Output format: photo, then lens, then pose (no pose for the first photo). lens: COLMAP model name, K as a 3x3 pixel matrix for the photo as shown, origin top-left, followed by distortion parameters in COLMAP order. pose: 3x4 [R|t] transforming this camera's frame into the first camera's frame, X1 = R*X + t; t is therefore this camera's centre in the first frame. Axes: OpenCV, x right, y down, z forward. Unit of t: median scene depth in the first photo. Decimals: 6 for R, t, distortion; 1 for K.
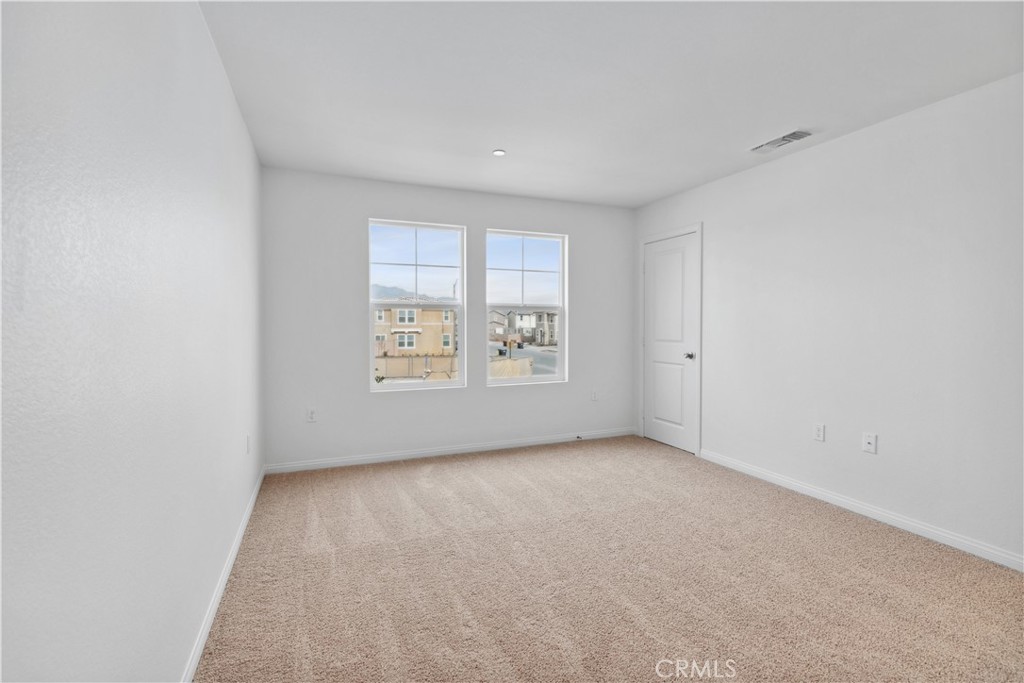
lens RADIAL K [[463.9, 0, 508.0], [0, 463.9, 328.8], [0, 0, 1]] dist [0.009906, 0.000215]
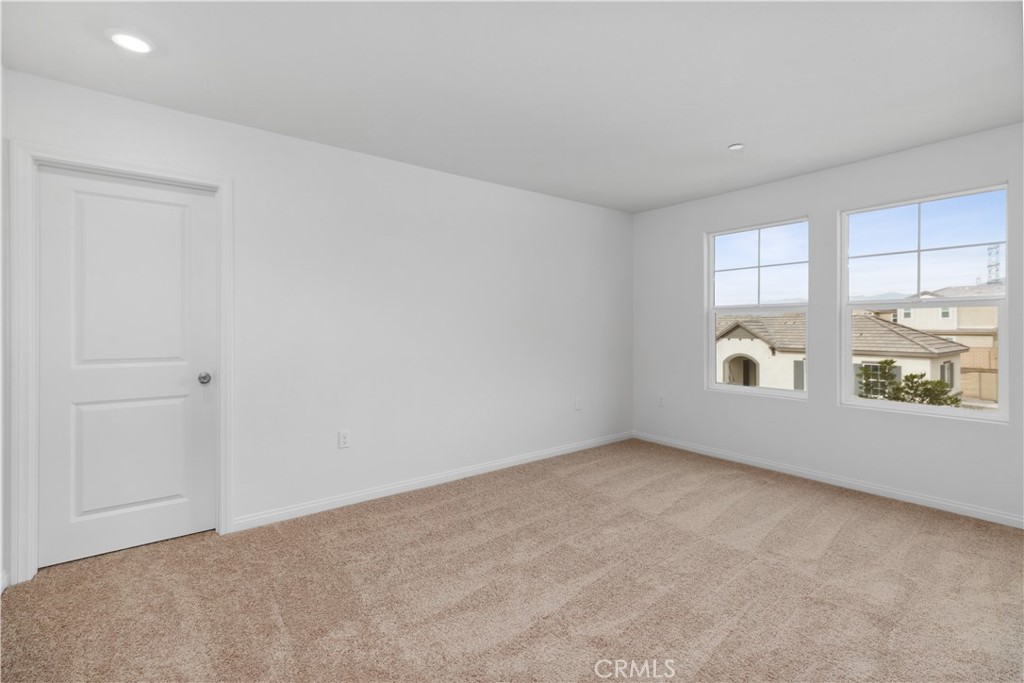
lens RADIAL K [[463.9, 0, 508.0], [0, 463.9, 328.8], [0, 0, 1]] dist [0.009906, 0.000215]
pose [[0.272067, 0.010227, -0.962224, 0.664531], [-0.005970, 0.999942, 0.008940, -0.015683], [0.962260, 0.003312, 0.272112, 0.263770]]
